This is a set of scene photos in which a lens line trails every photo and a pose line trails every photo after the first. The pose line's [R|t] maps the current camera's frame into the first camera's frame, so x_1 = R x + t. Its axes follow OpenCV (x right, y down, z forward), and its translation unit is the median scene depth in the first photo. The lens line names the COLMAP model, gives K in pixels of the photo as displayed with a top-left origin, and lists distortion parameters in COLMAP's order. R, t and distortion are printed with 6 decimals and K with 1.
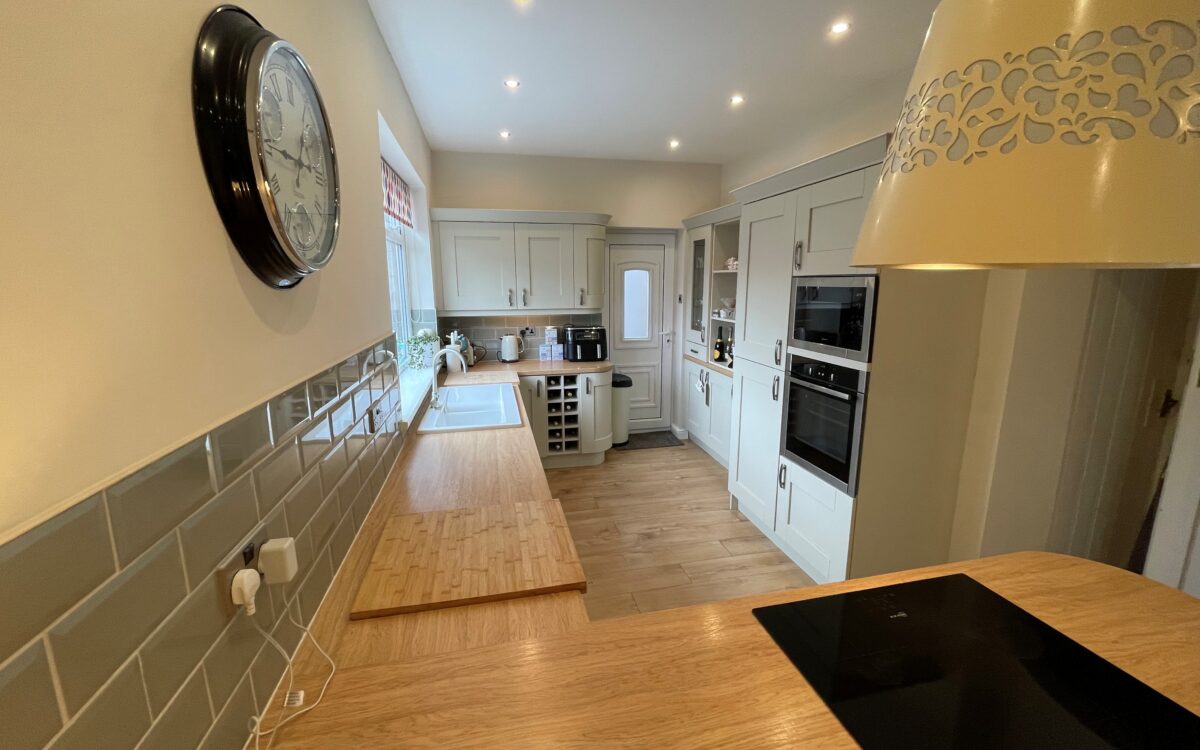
lens RADIAL K [[478.5, 0, 600.0], [0, 478.5, 375.0], [0, 0, 1]] dist [0.000045, -0.000017]
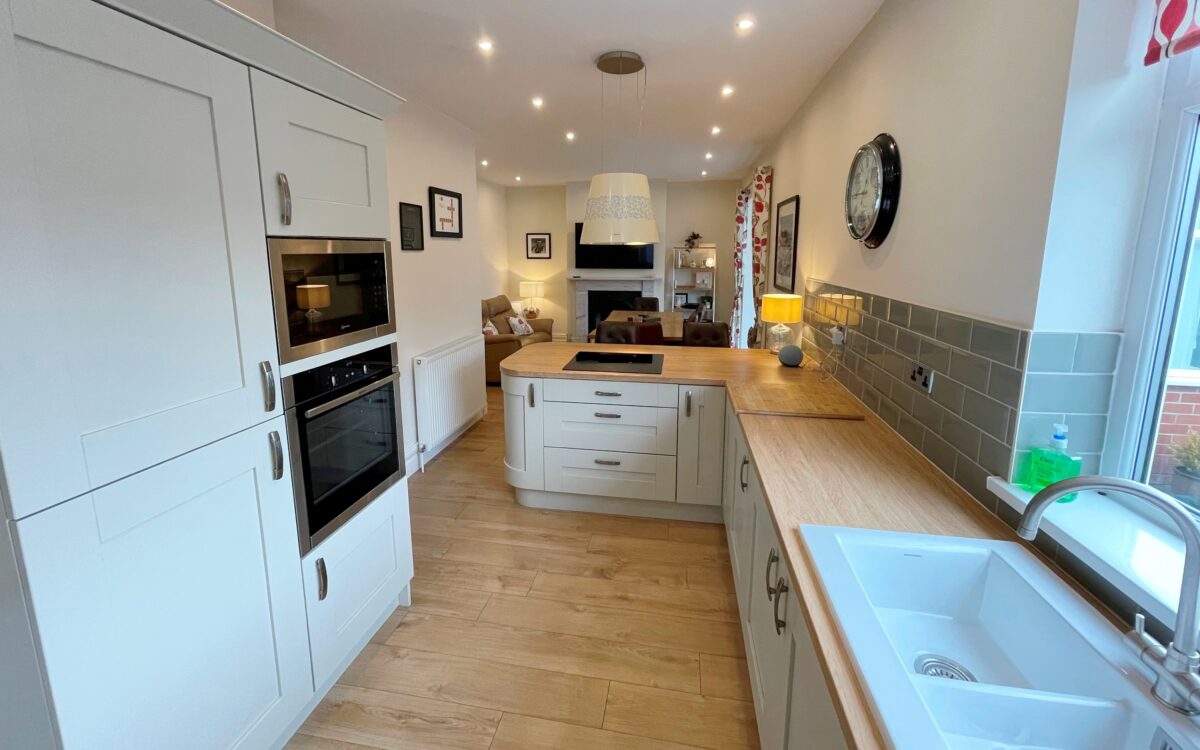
lens RADIAL K [[488.1, 0, 598.8], [0, 488.1, 330.0], [0, 0, 1]] dist [-0.000314, -0.000034]
pose [[-0.920706, -0.062320, 0.385249, -0.157634], [0.073486, 0.941822, 0.327980, -0.277169], [-0.383276, 0.330284, -0.862561, 1.463893]]
